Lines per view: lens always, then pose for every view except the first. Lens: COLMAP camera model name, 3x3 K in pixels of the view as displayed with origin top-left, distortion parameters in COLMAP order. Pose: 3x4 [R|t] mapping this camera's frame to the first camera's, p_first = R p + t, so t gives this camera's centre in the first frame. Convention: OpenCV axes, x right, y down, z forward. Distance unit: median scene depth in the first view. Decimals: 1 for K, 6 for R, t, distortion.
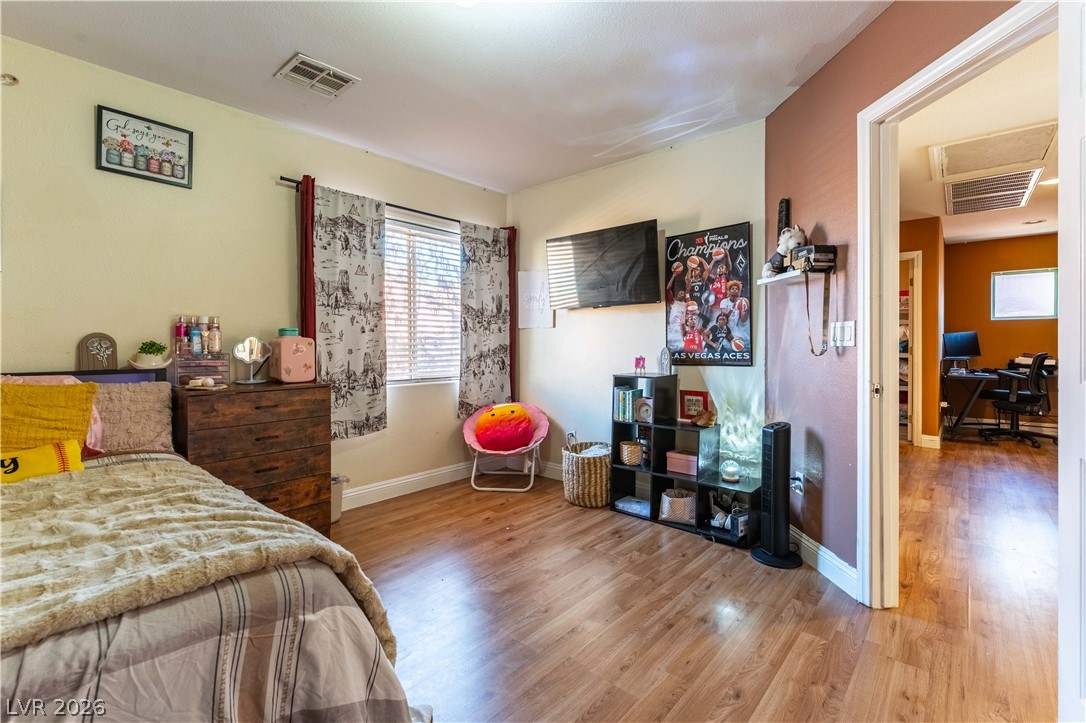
lens RADIAL K [[494.6, 0, 545.6], [0, 494.6, 351.1], [0, 0, 1]] dist [0.000109, -0.000271]
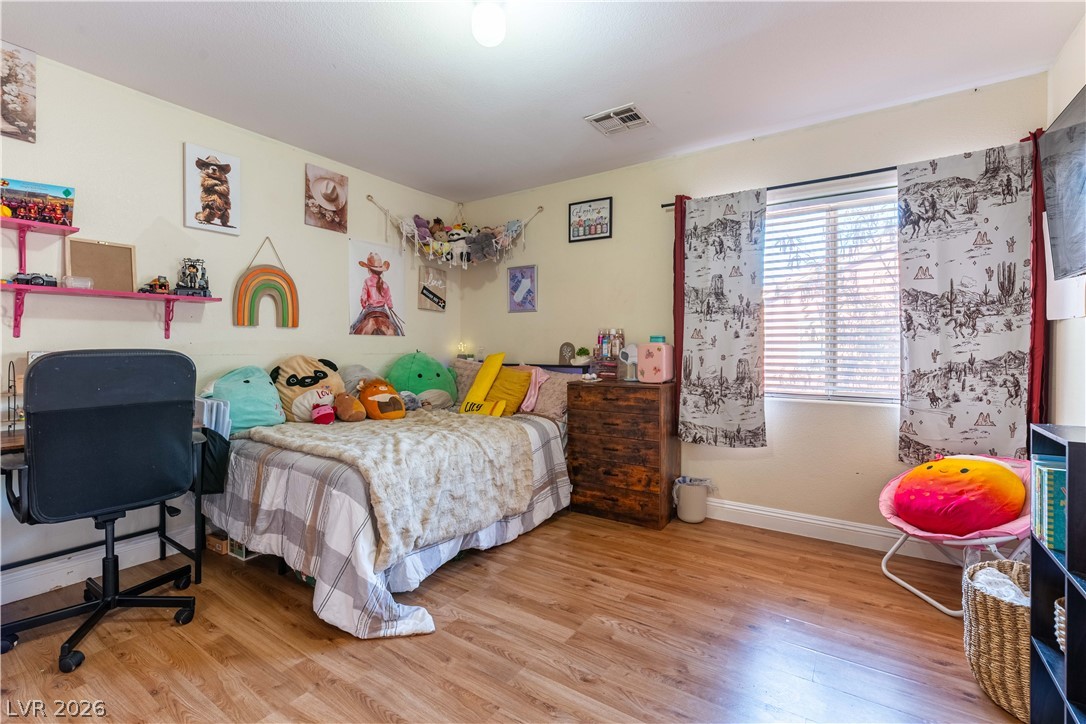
lens RADIAL K [[470.0, 0, 548.1], [0, 470.0, 354.9], [0, 0, 1]] dist [0.000166, -0.000158]
pose [[0.132278, 0.012280, -0.991137, 0.459704], [-0.018562, 0.999779, 0.009910, -0.006826], [0.991039, 0.017086, 0.132477, 0.524095]]
